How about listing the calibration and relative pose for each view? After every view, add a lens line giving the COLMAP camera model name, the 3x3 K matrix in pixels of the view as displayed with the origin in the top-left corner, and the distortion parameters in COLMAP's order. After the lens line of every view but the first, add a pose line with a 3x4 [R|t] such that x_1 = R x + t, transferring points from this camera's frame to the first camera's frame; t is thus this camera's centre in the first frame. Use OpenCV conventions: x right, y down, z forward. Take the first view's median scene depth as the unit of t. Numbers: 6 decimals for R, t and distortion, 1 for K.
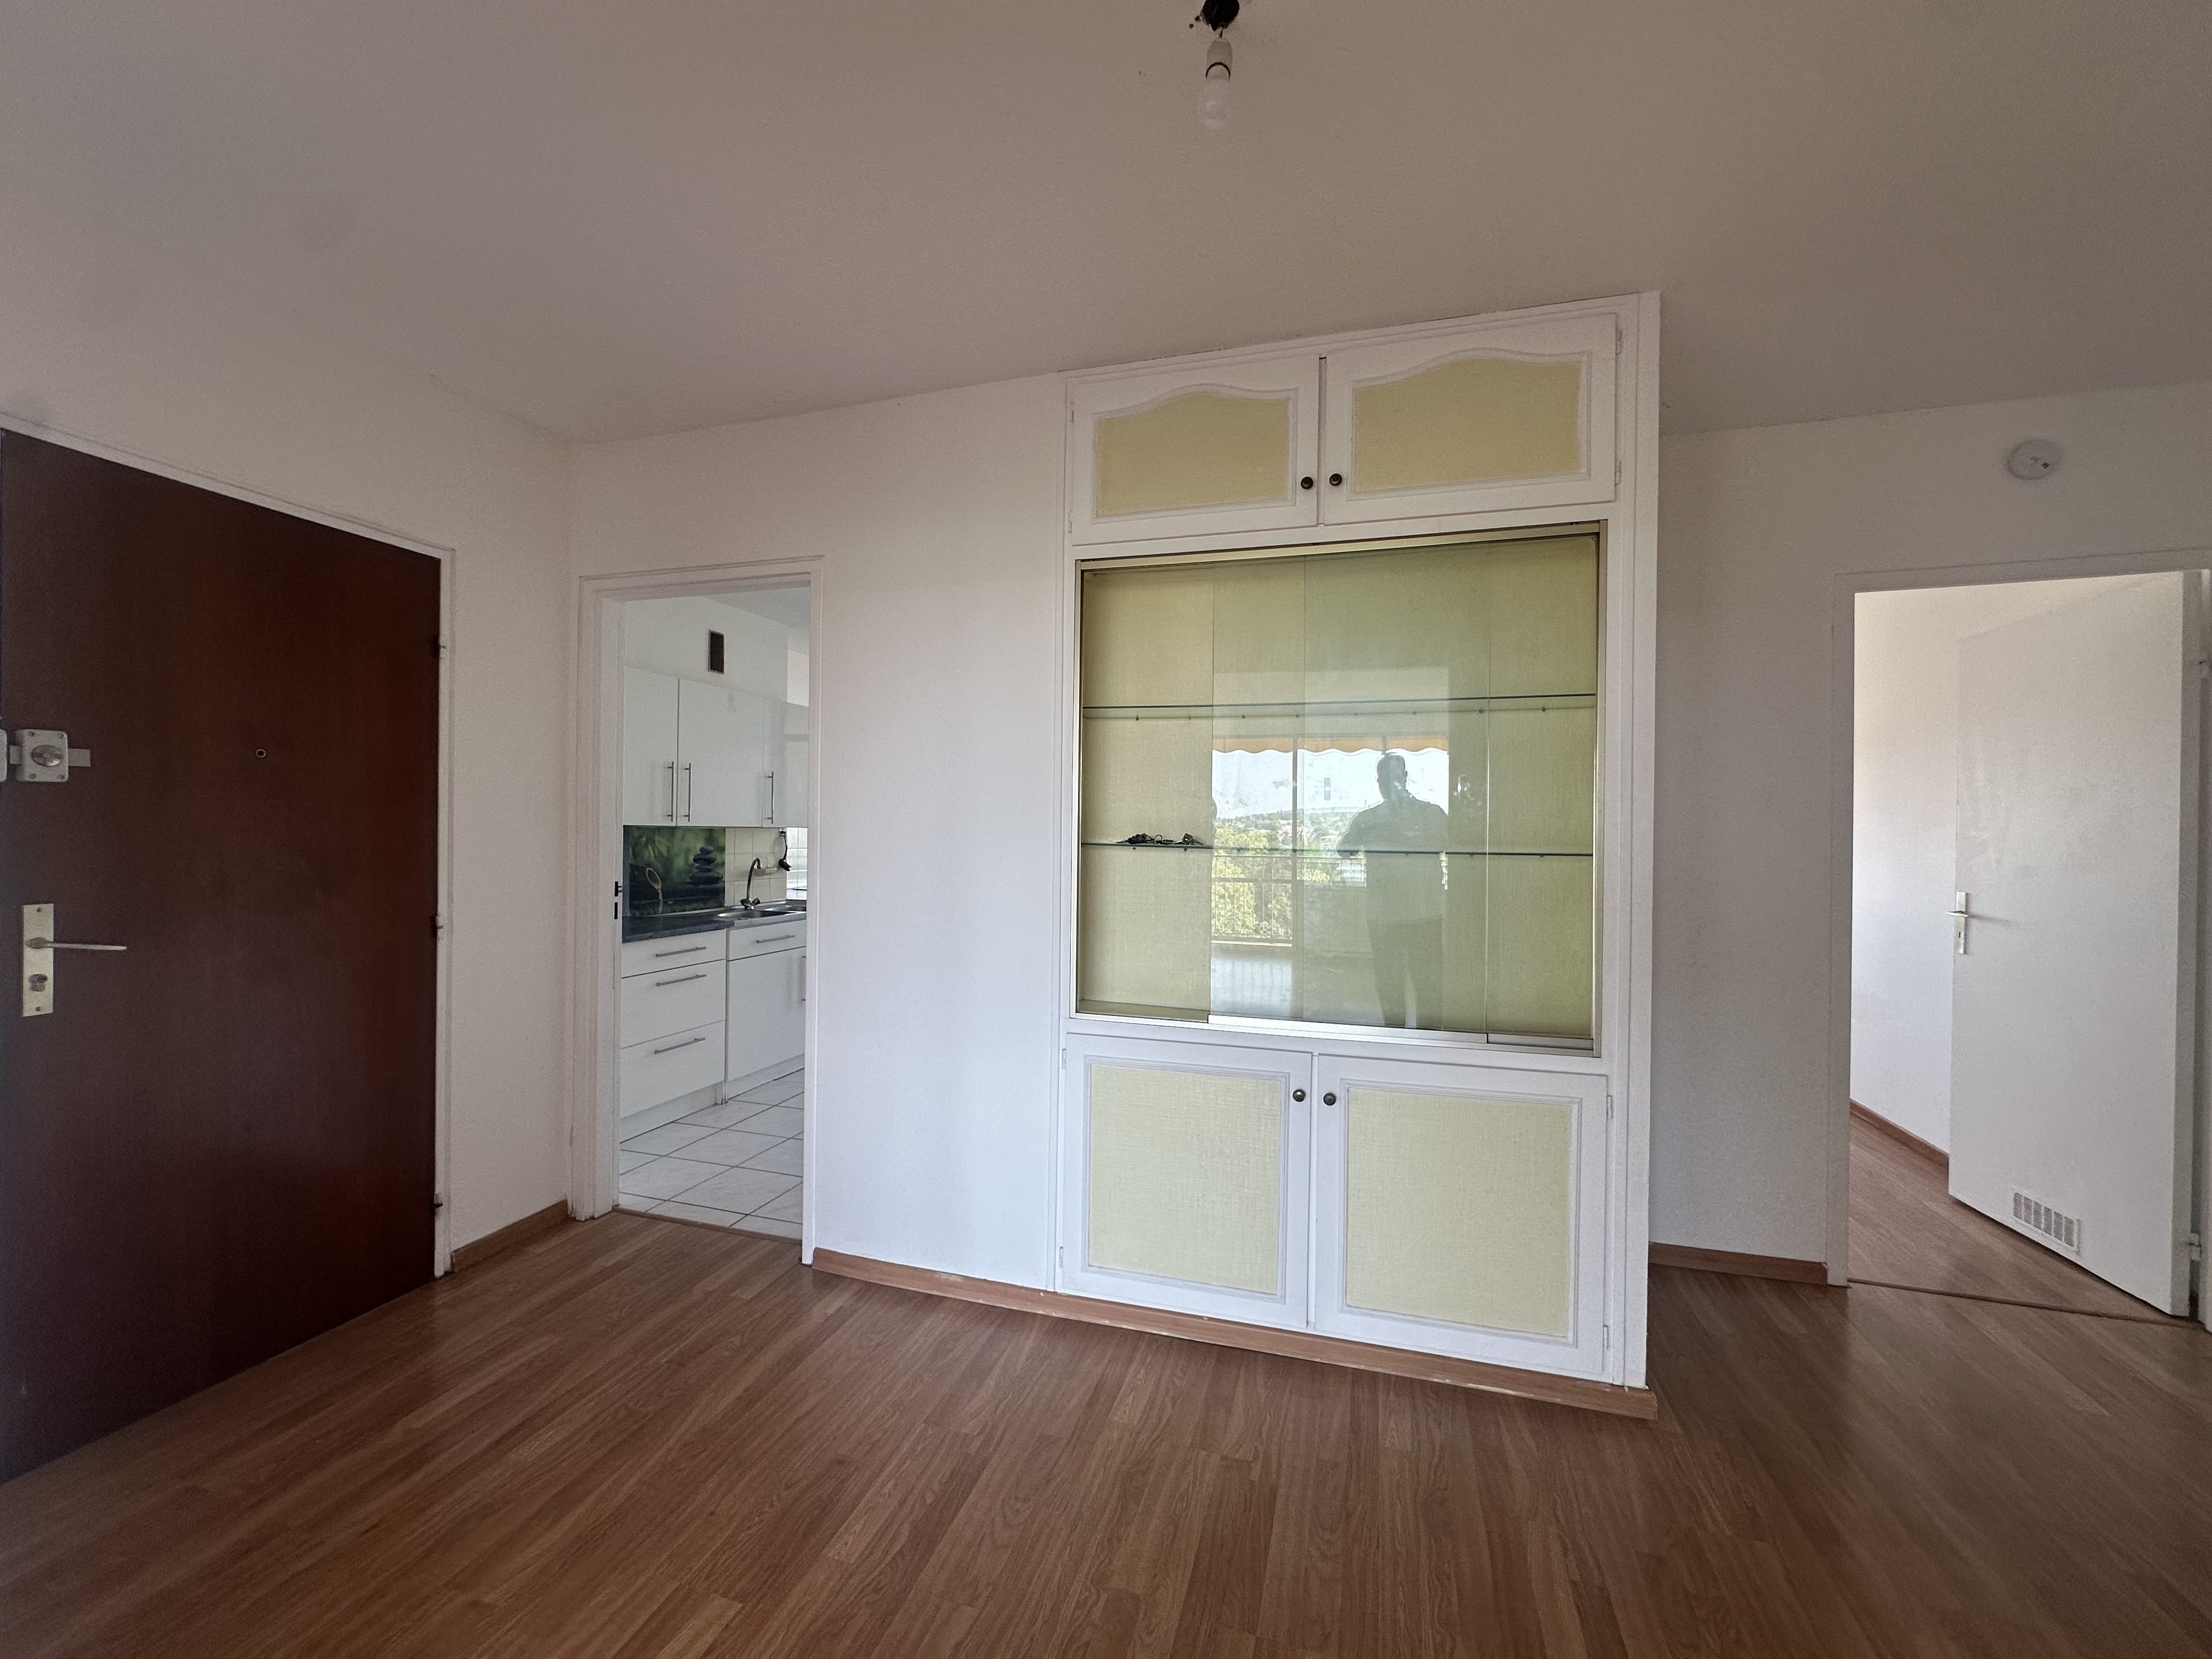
lens RADIAL K [[885.6, 0, 1106.4], [0, 885.6, 826.3], [0, 0, 1]] dist [-0.003476, 0.000321]
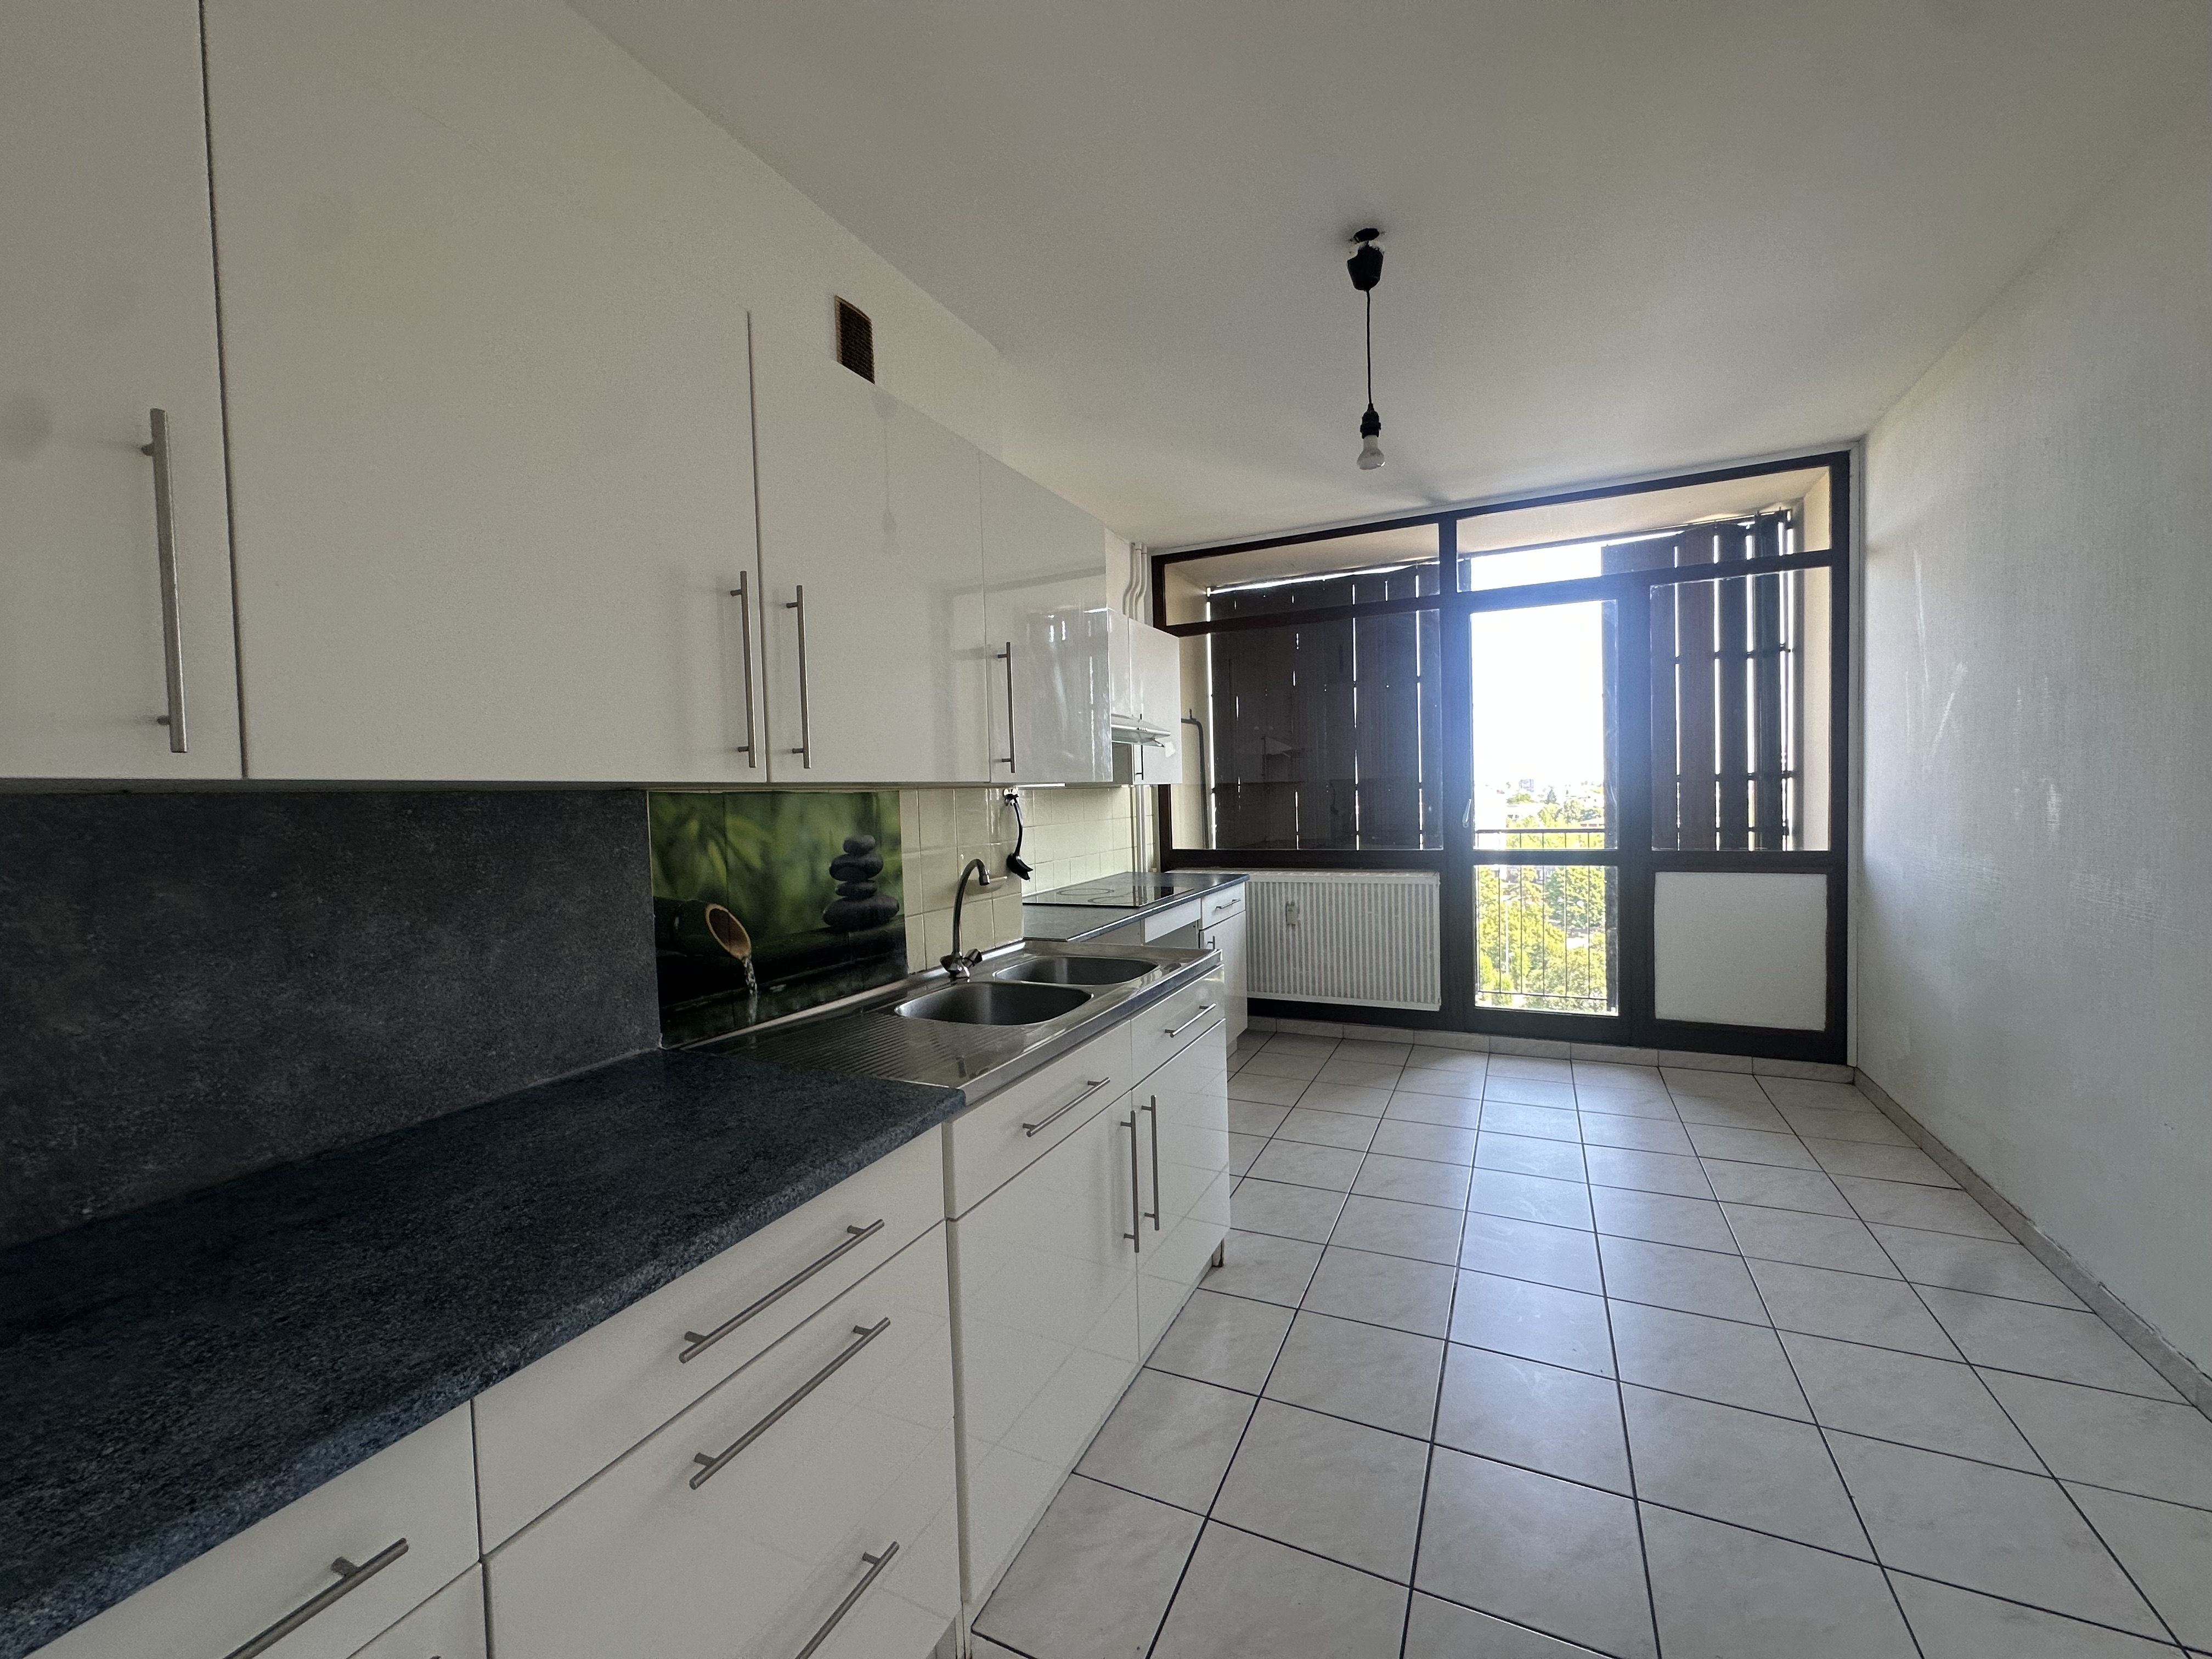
lens RADIAL K [[886.6, 0, 1107.0], [0, 886.6, 826.5], [0, 0, 1]] dist [-0.002444, 0.000095]
pose [[0.988522, -0.036265, -0.146660, -0.285305], [0.042455, 0.998325, 0.039294, 0.007229], [0.144990, -0.045069, 0.988406, 0.626933]]
